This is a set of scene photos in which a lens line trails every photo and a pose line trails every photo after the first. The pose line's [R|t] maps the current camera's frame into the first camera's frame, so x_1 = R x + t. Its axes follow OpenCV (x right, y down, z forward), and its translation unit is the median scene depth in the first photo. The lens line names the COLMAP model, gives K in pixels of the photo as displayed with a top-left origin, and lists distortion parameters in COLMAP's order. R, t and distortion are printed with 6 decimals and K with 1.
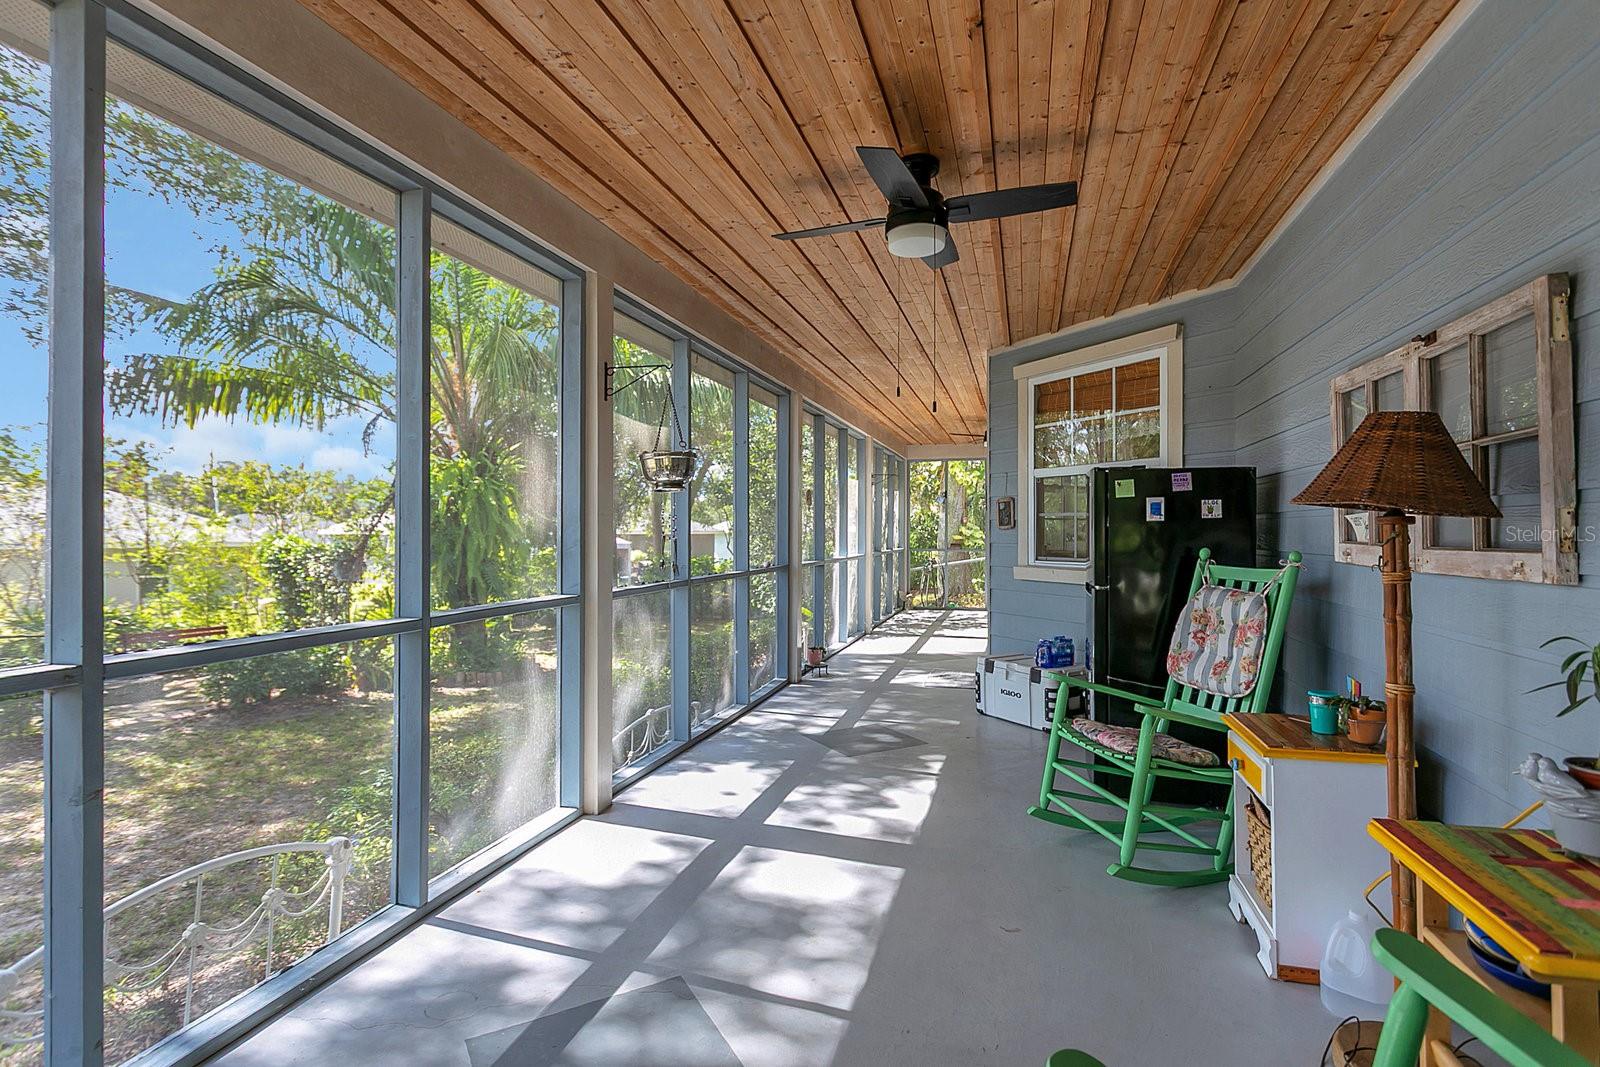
lens RADIAL K [[815.0, 0, 800.0], [0, 815.0, 533.5], [0, 0, 1]] dist [-0.022030, 0.000653]
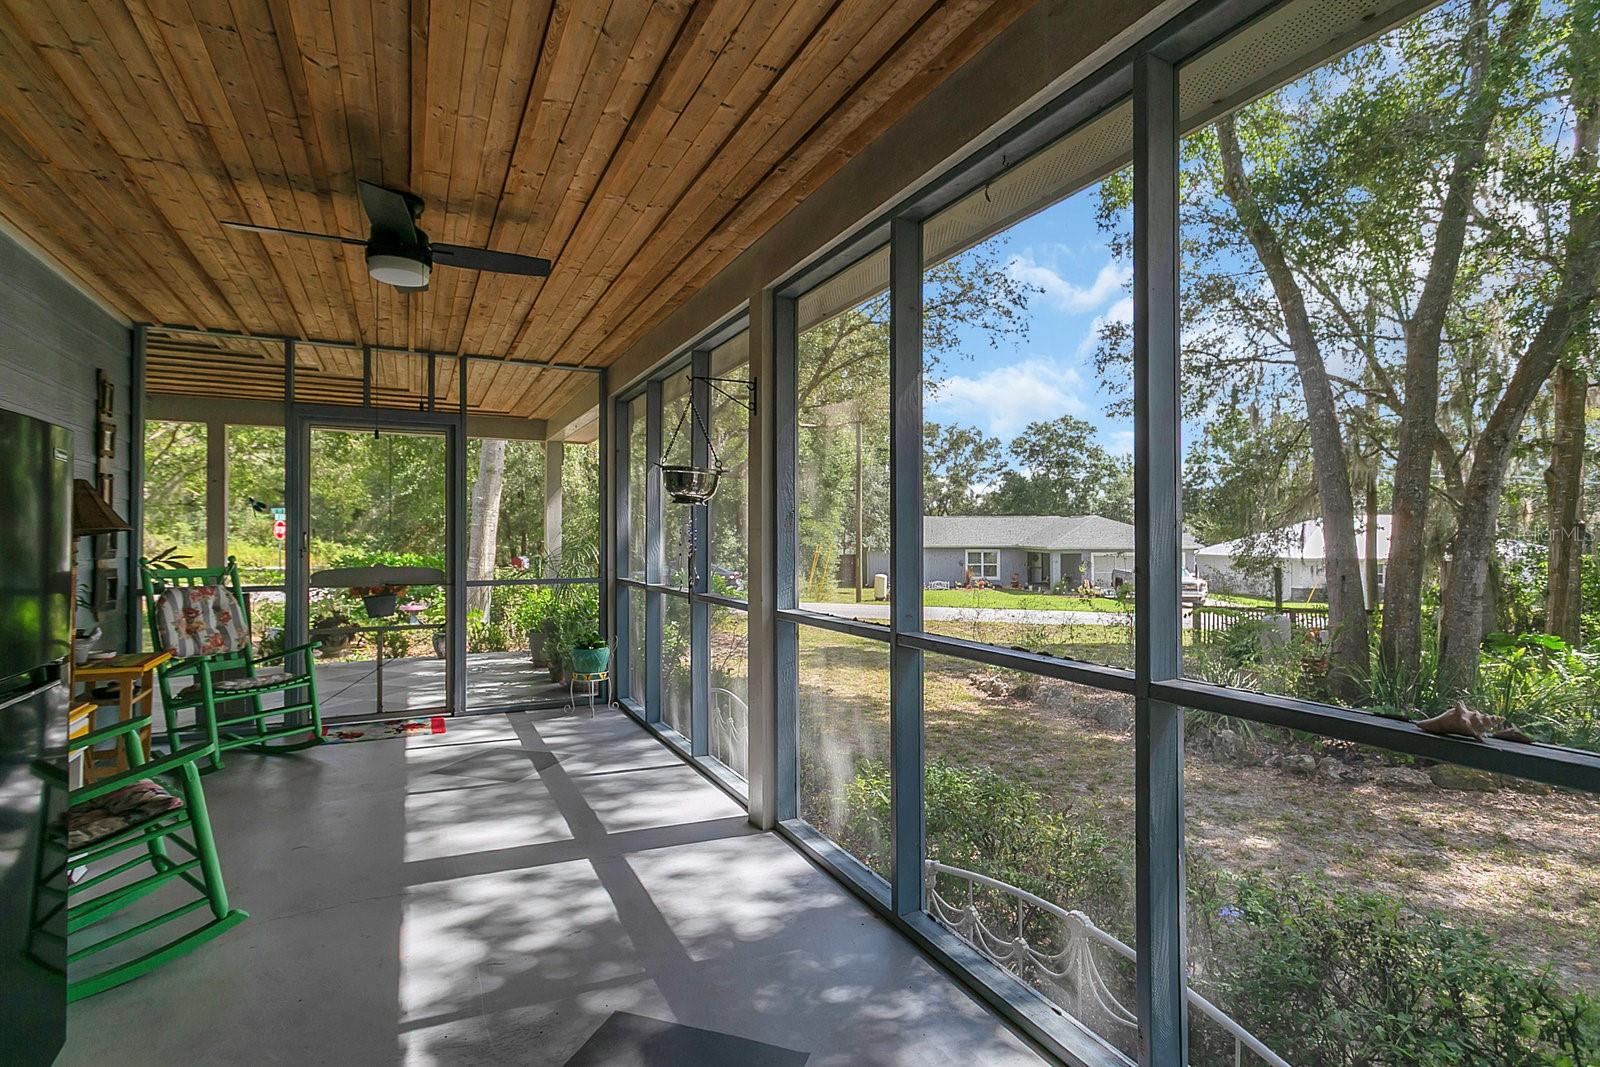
lens RADIAL K [[815.0, 0, 800.0], [0, 815.0, 533.5], [0, 0, 1]] dist [-0.022030, 0.000653]
pose [[-0.751863, -0.005502, -0.659297, 0.360052], [-0.001999, 0.999980, -0.006066, -0.006361], [0.659317, -0.003243, -0.751858, 1.758165]]
